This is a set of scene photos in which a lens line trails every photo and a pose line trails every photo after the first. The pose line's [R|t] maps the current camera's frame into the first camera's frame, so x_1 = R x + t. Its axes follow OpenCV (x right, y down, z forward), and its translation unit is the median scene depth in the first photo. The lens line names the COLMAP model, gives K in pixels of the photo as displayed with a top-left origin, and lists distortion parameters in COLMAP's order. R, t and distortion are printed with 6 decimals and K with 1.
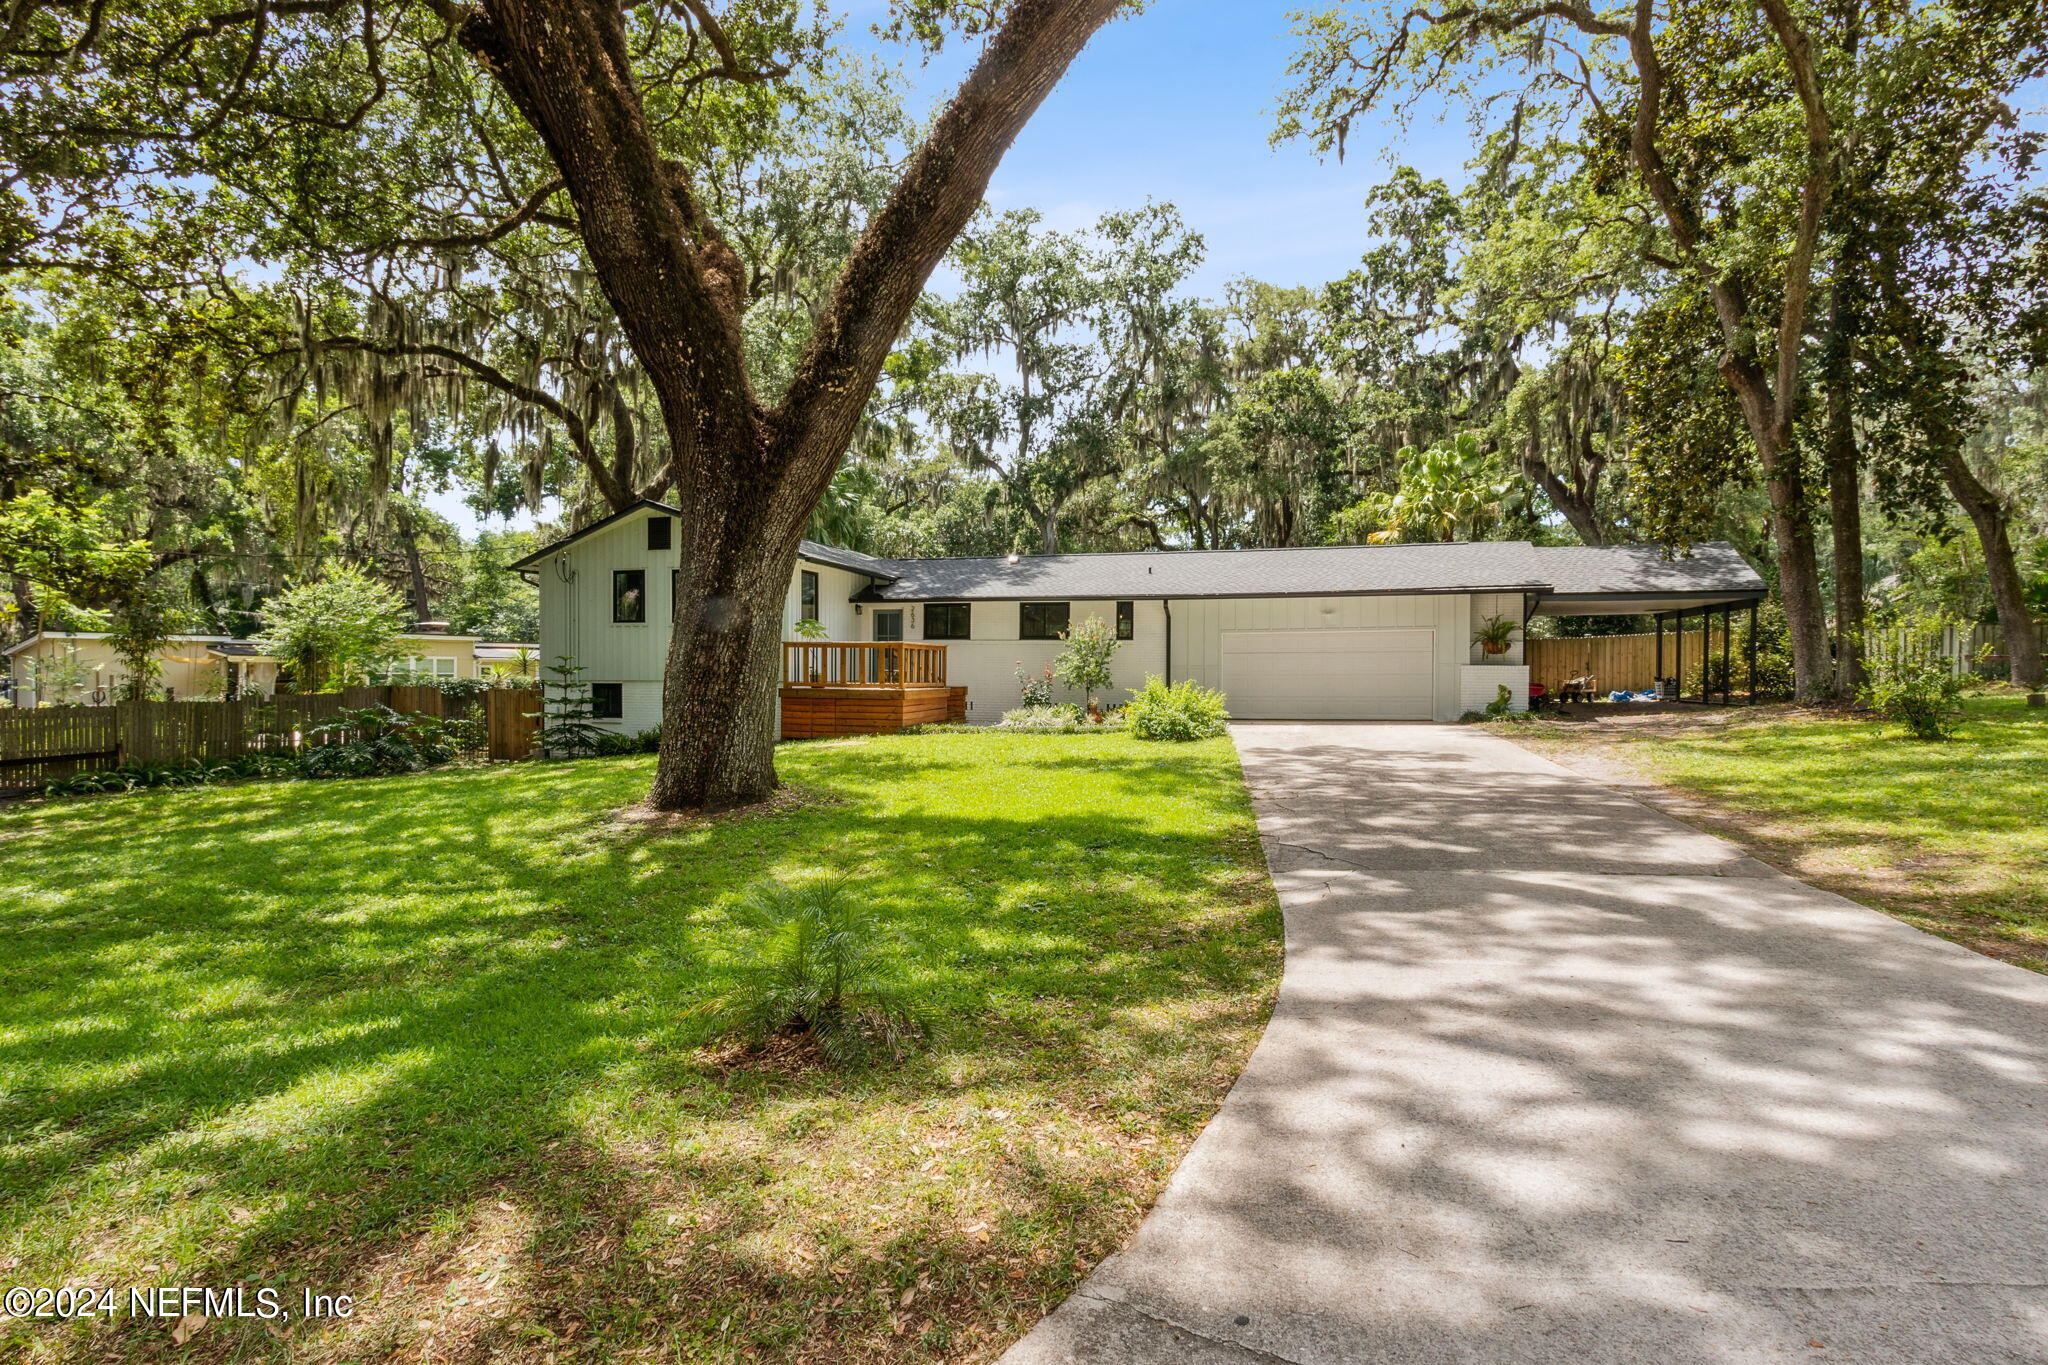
lens RADIAL K [[986.6, 0, 1013.9], [0, 986.6, 679.9], [0, 0, 1]] dist [0.002482, 0.000534]
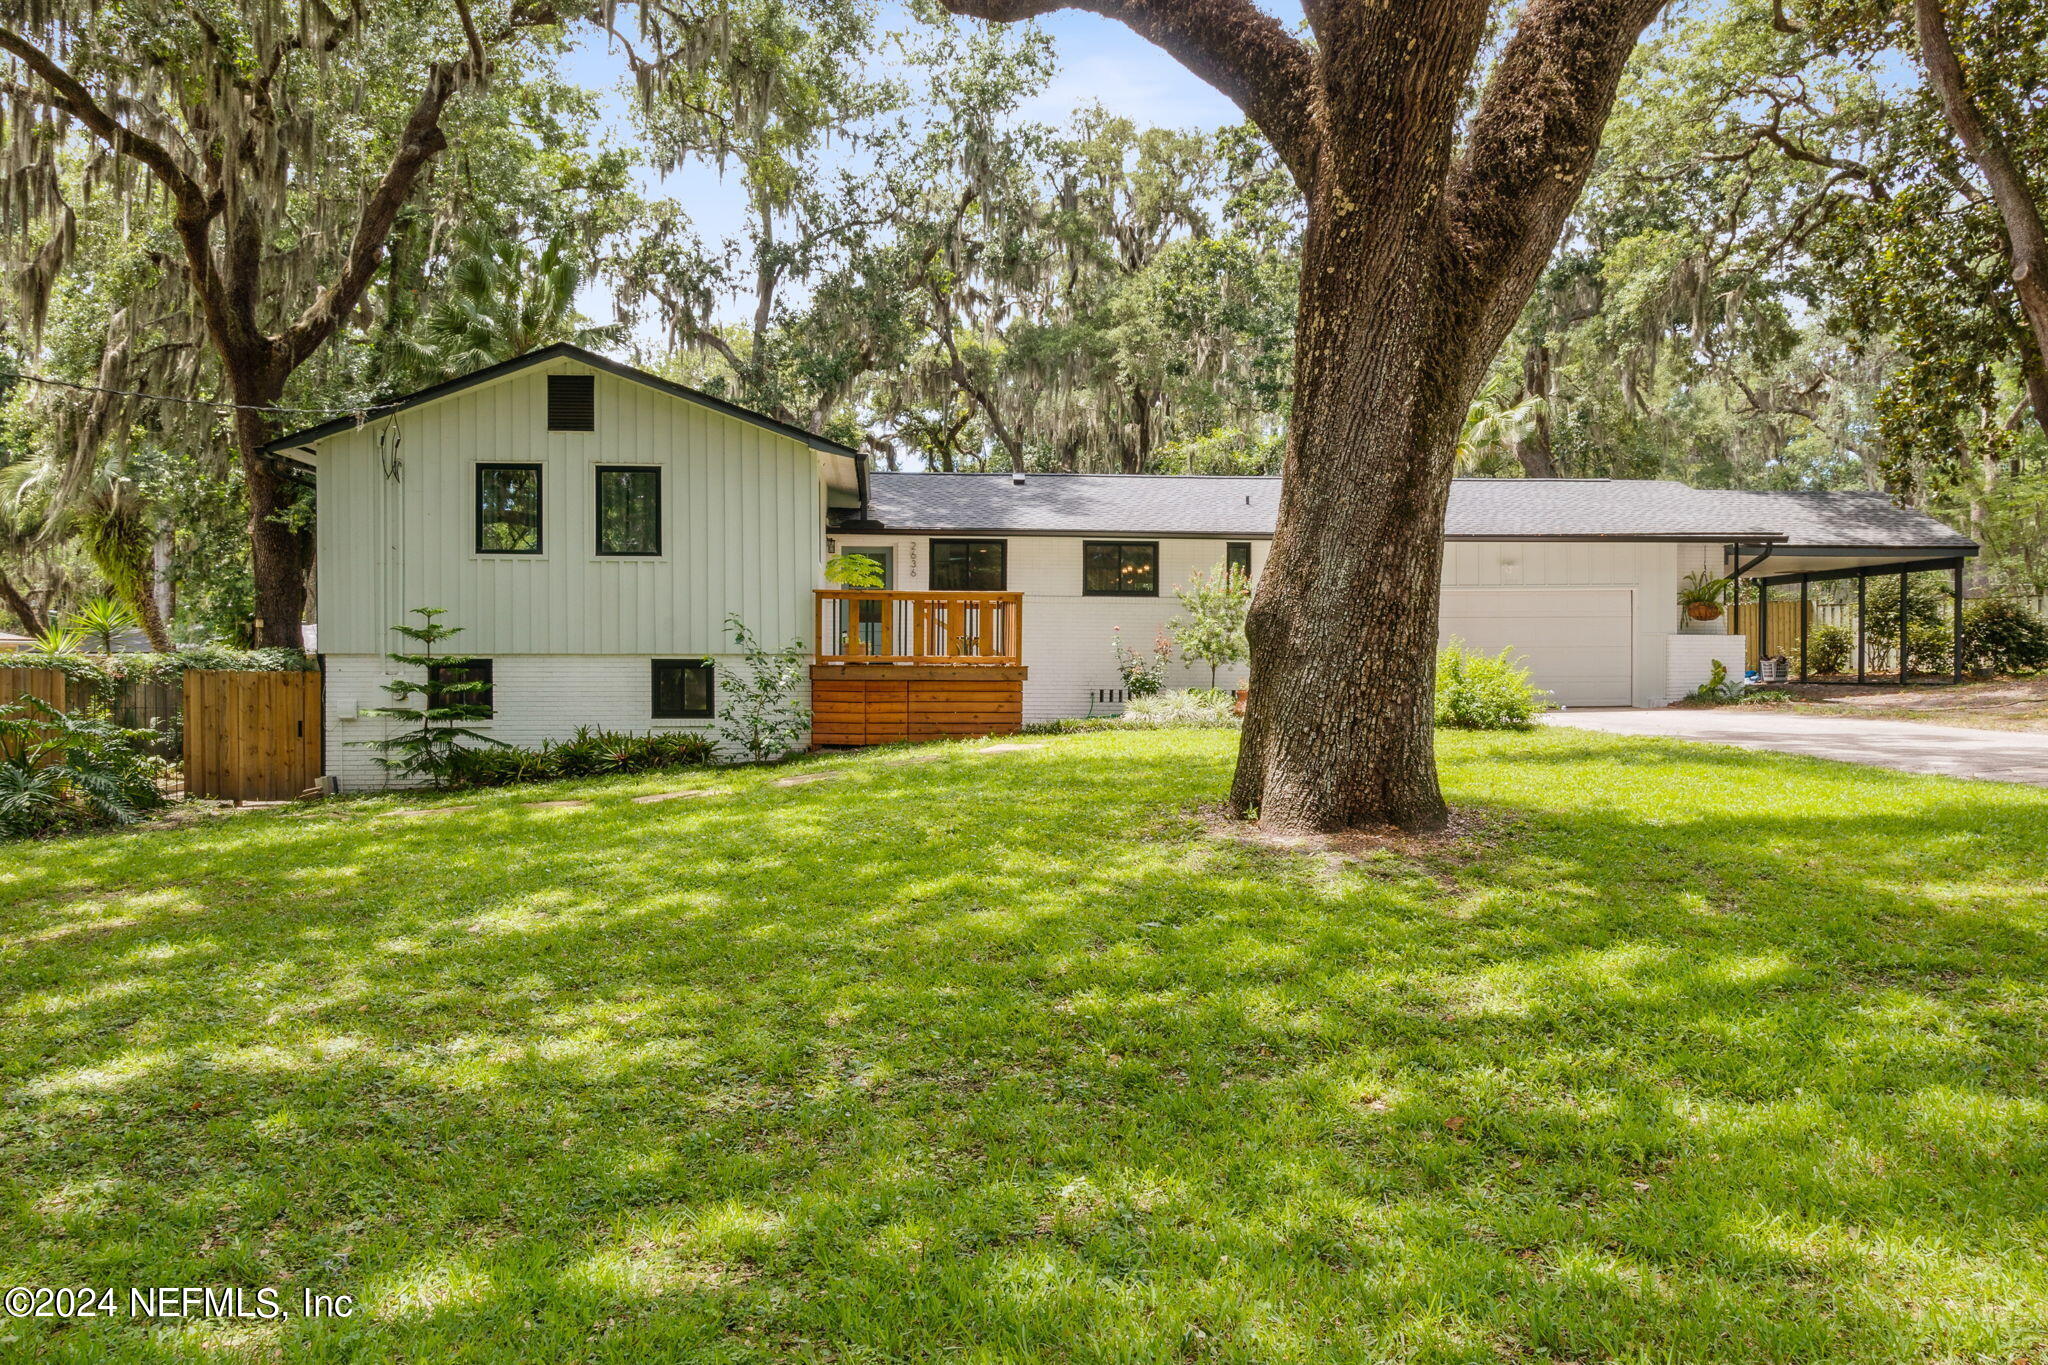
lens RADIAL K [[1424.8, 0, 1025.9], [0, 1424.8, 681.8], [0, 0, 1]] dist [0.009299, 0.001386]
pose [[0.938963, -0.005820, 0.343968, -0.357795], [0.005308, 0.999983, 0.002432, 0.014930], [-0.343976, -0.000458, 0.938978, 0.101755]]
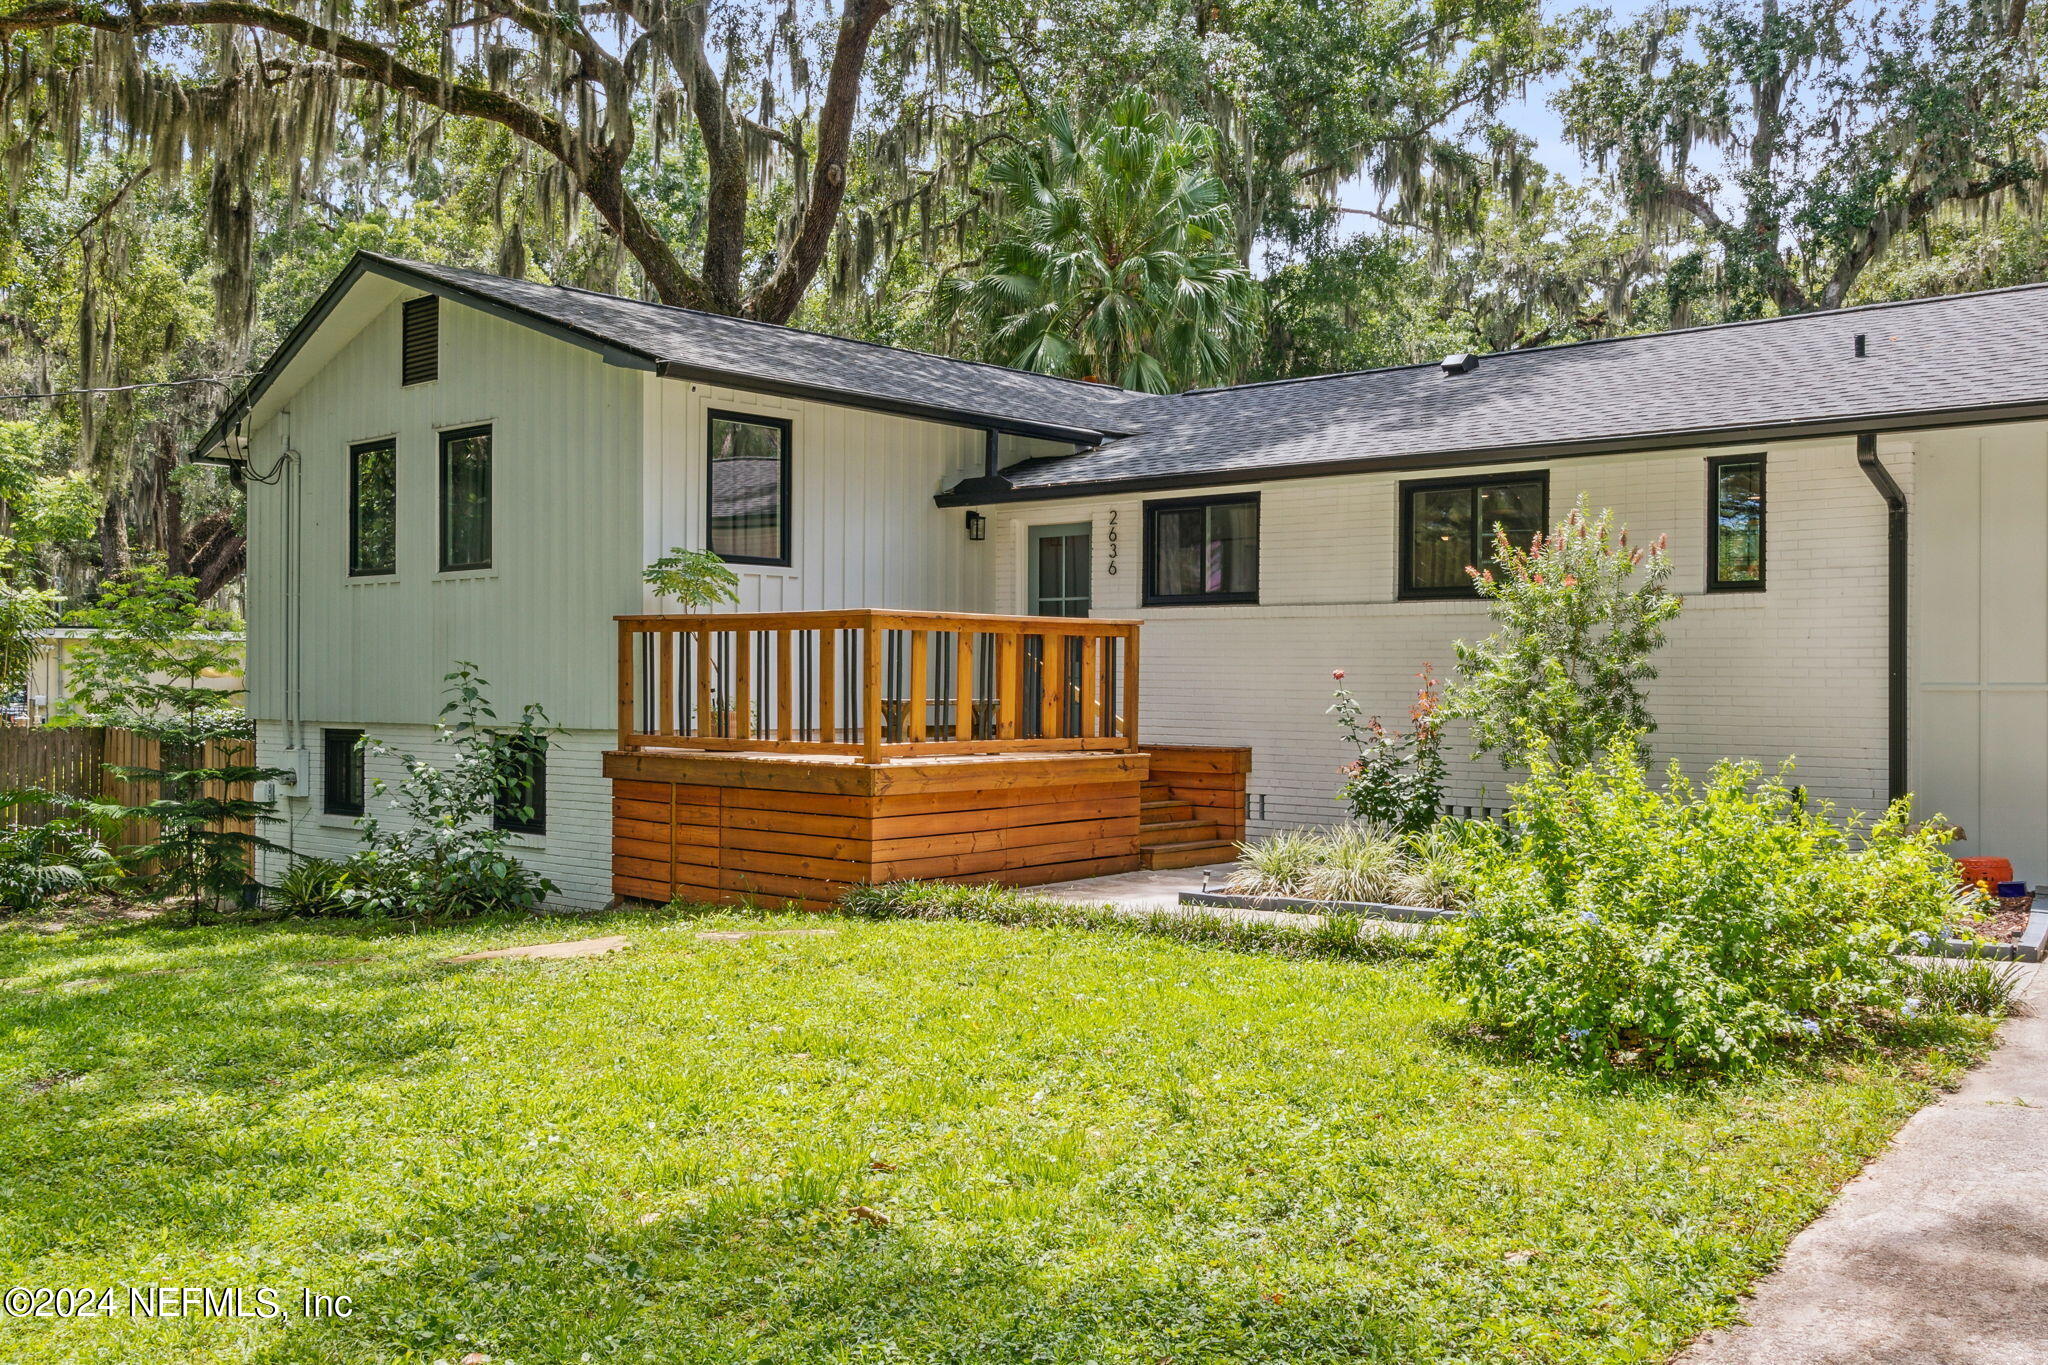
lens RADIAL K [[1829.9, 0, 1035.2], [0, 1829.9, 682.2], [0, 0, 1]] dist [-0.007938, -0.007833]
pose [[0.902042, -0.001478, -0.431645, 0.148408], [-0.003371, 0.999940, -0.010469, -0.008335], [0.431634, 0.010898, 0.901983, 0.422355]]
